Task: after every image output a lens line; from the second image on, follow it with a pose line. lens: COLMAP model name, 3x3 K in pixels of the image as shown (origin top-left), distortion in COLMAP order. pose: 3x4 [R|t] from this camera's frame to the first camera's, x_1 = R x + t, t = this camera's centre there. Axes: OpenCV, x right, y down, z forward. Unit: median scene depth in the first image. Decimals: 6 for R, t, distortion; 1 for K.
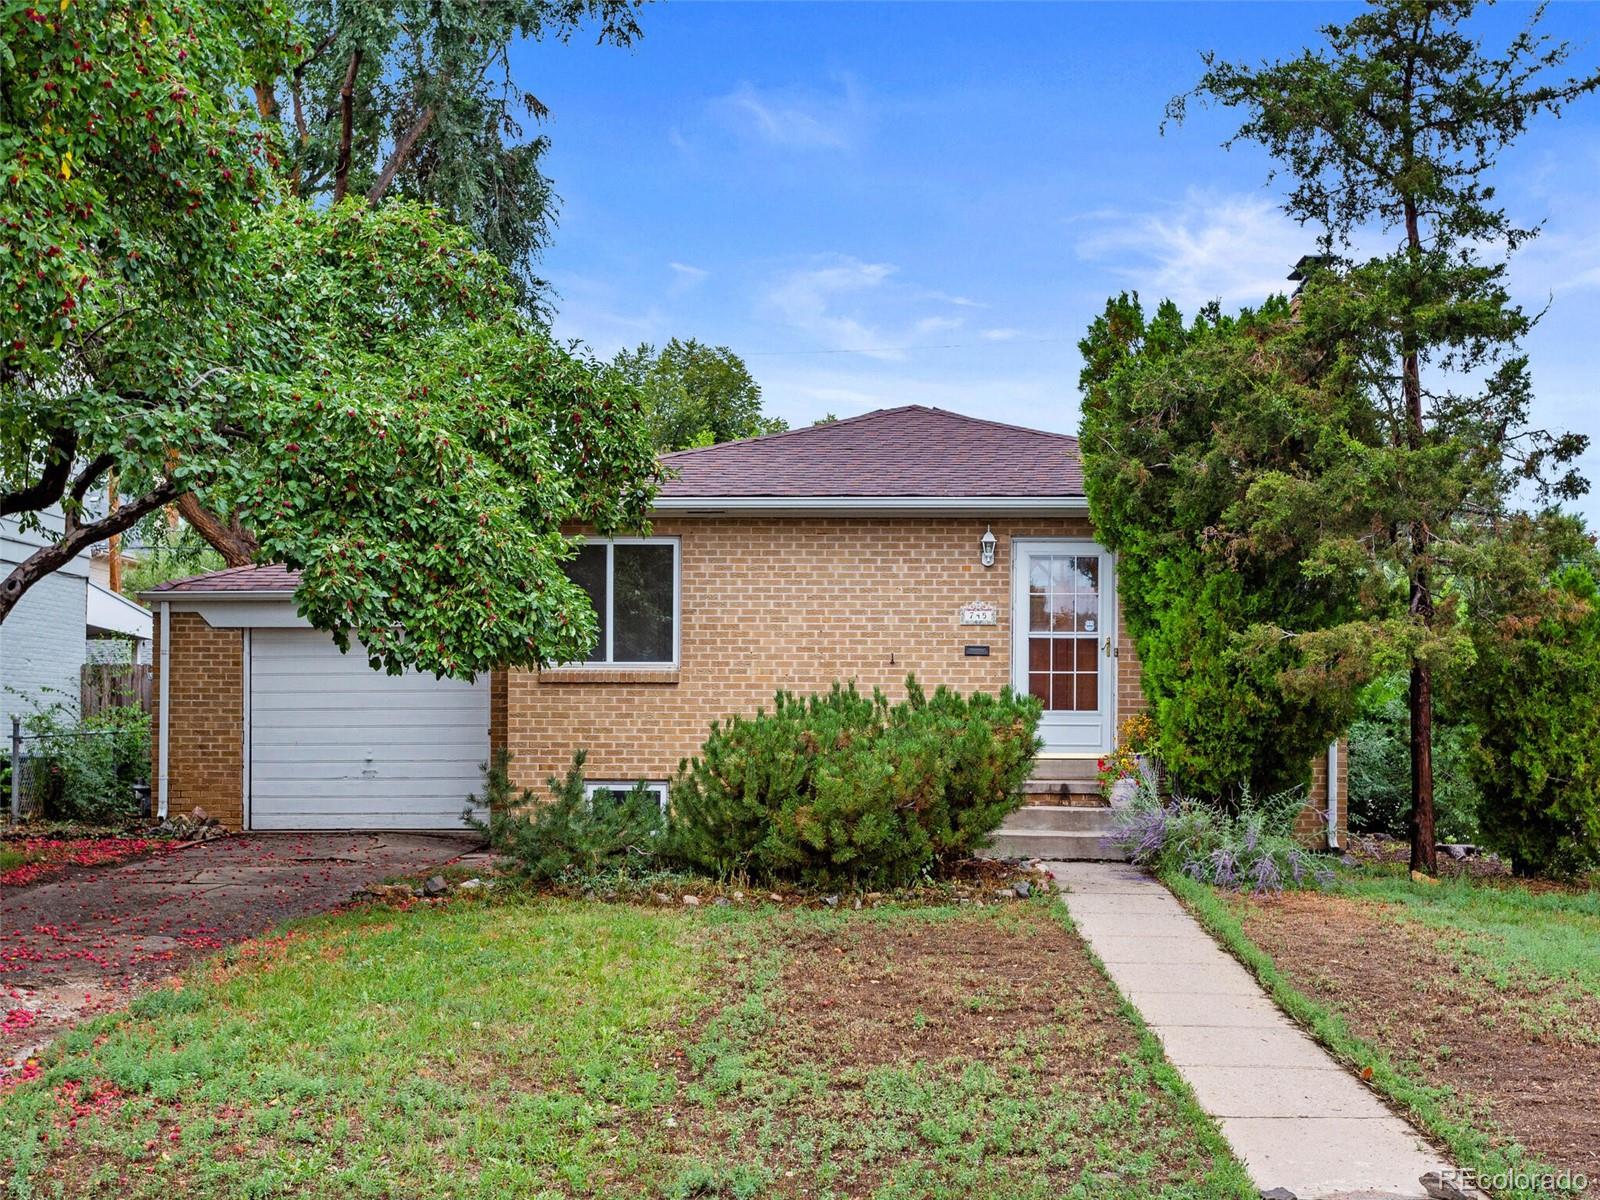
lens RADIAL K [[1846.9, 0, 800.0], [0, 1846.9, 600.0], [0, 0, 1]] dist [-0.005945, -0.051601]
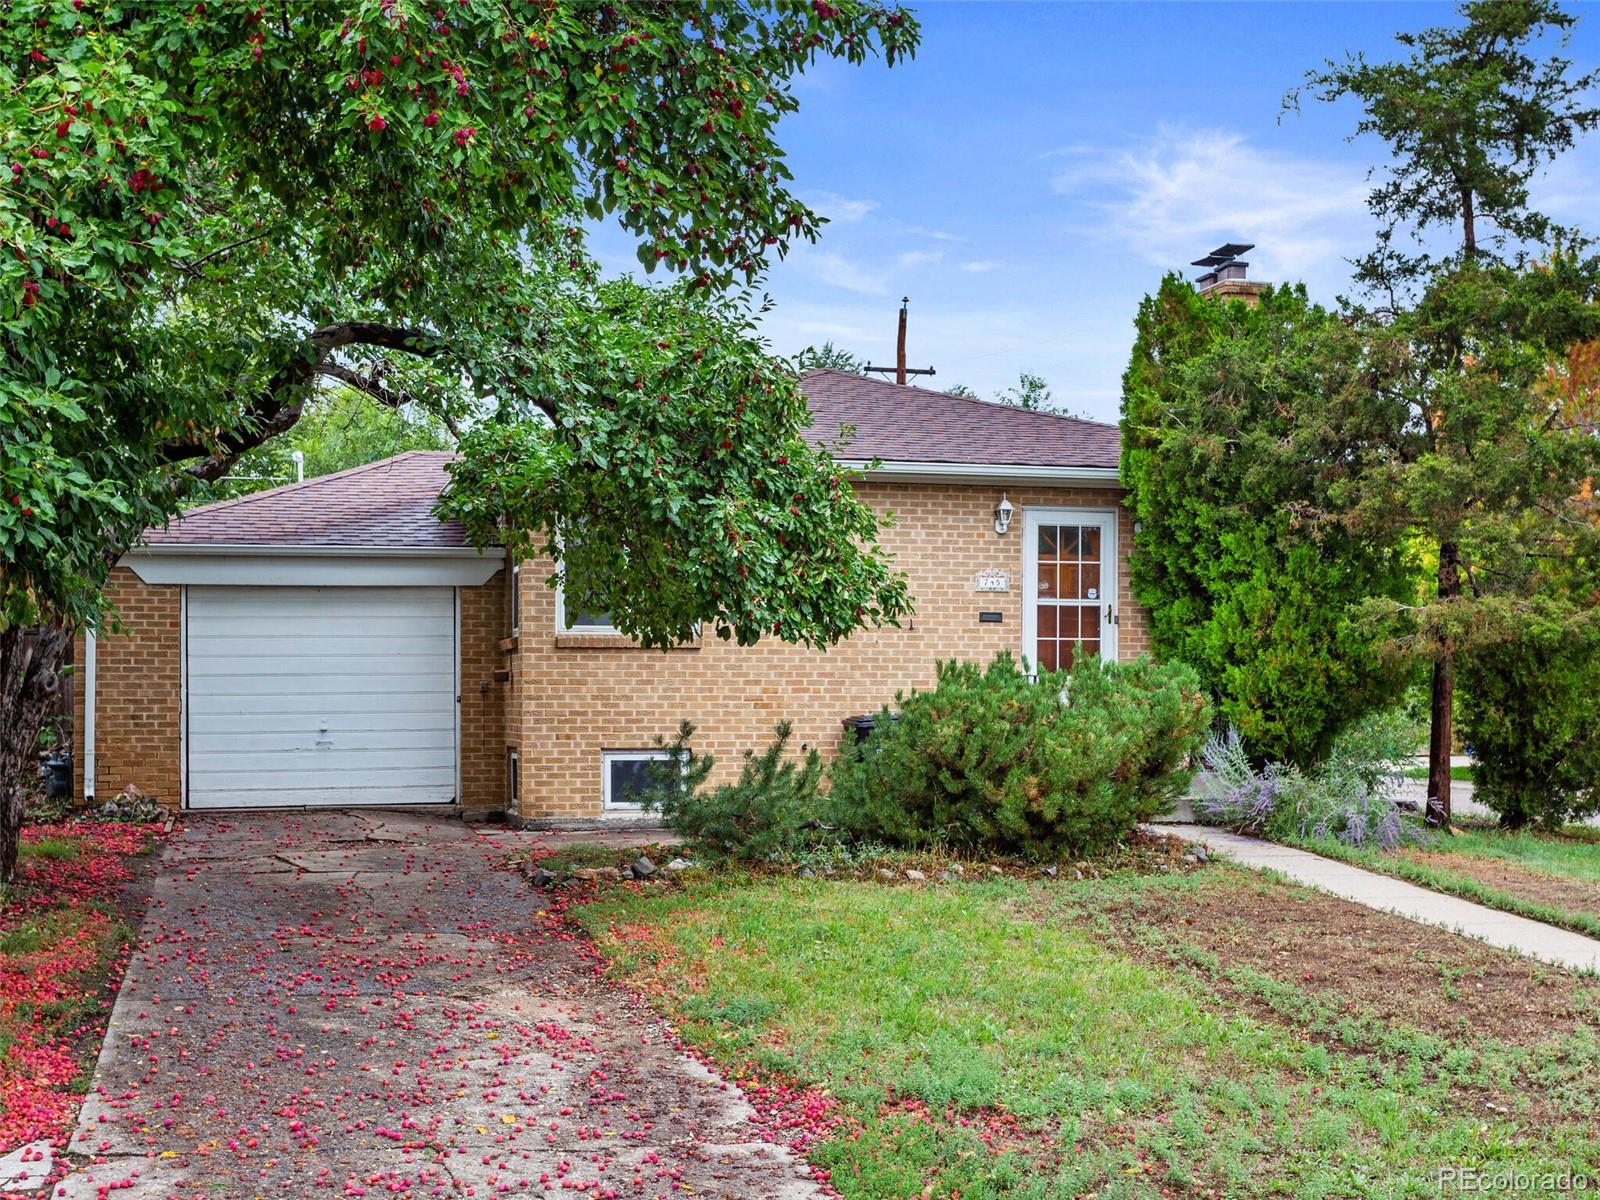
lens RADIAL K [[1846.9, 0, 800.0], [0, 1846.9, 600.0], [0, 0, 1]] dist [-0.005945, -0.051601]
pose [[0.960158, 0.010453, 0.279261, -0.285741], [-0.017217, 0.999615, 0.021778, -0.002115], [-0.278926, -0.025718, 0.959968, 0.060915]]
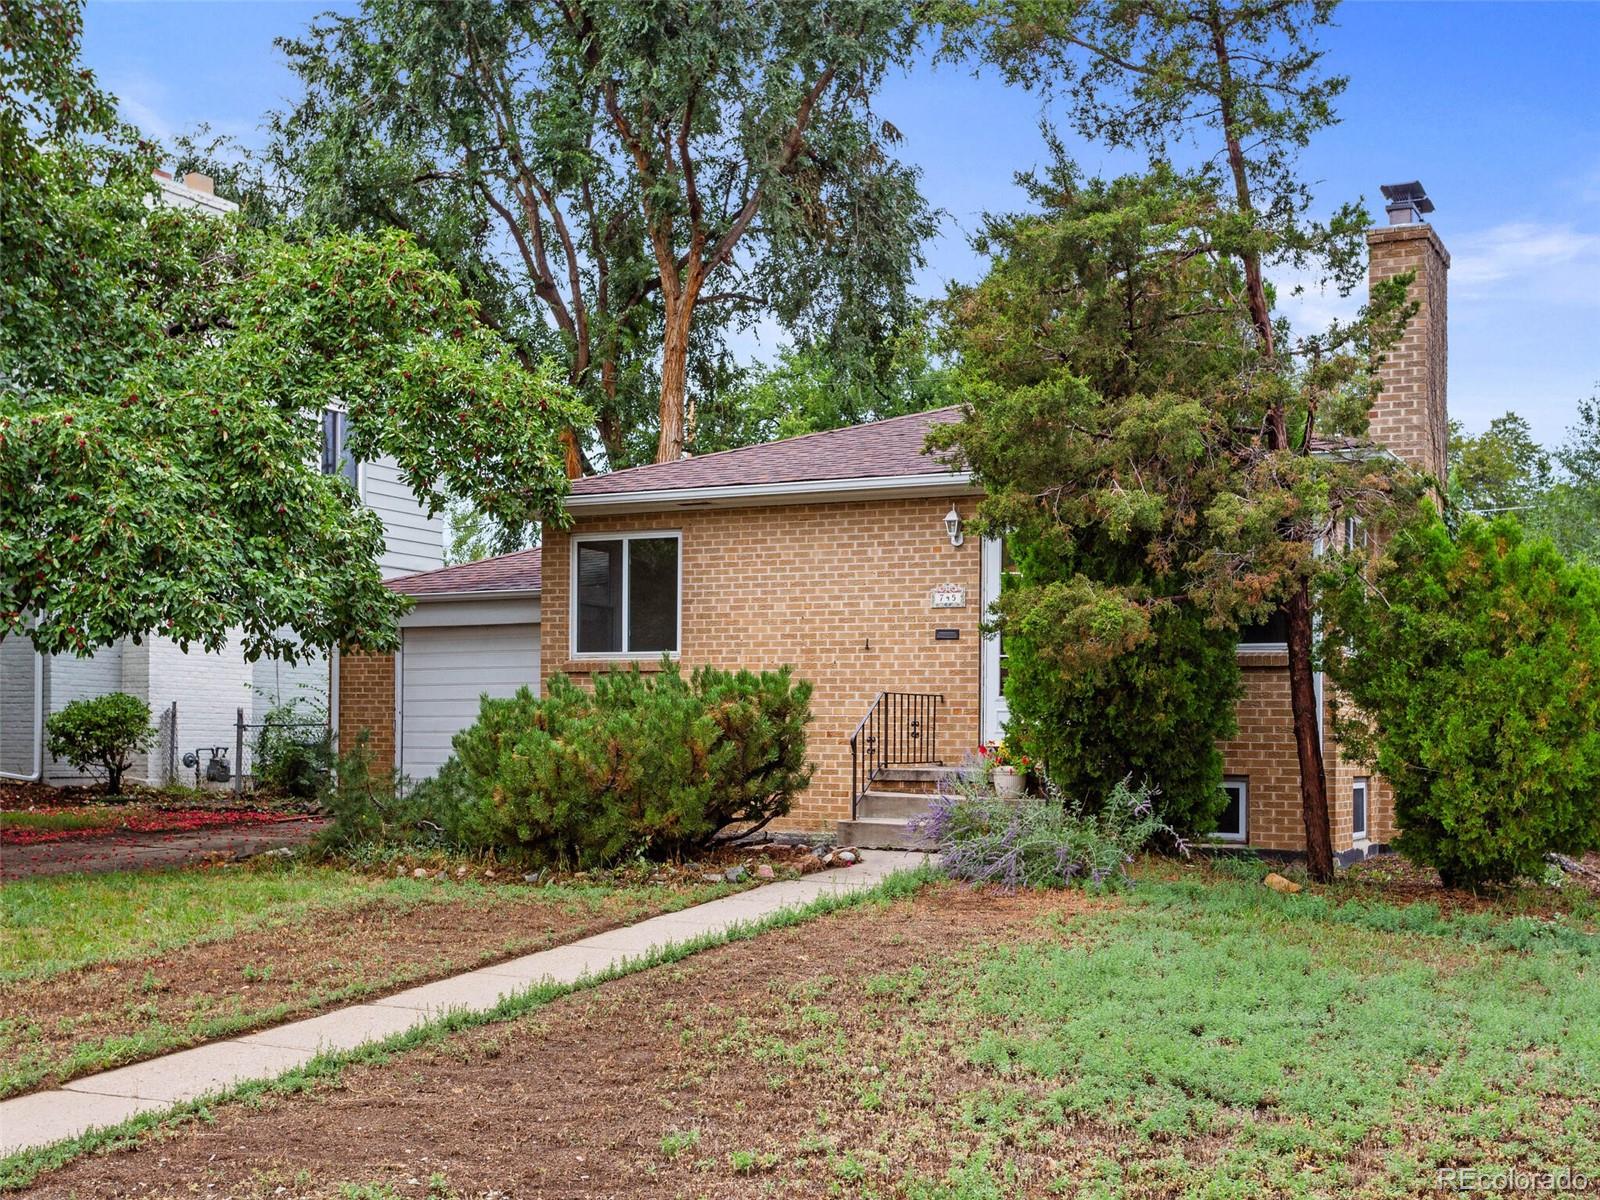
lens RADIAL K [[1752.0, 0, 800.0], [0, 1752.0, 600.0], [0, 0, 1]] dist [0.000608, 0.007400]
pose [[0.917987, -0.025703, -0.395776, 0.386365], [0.021991, 0.999661, -0.013915, 0.020534], [0.395999, 0.004070, 0.918242, 0.133183]]
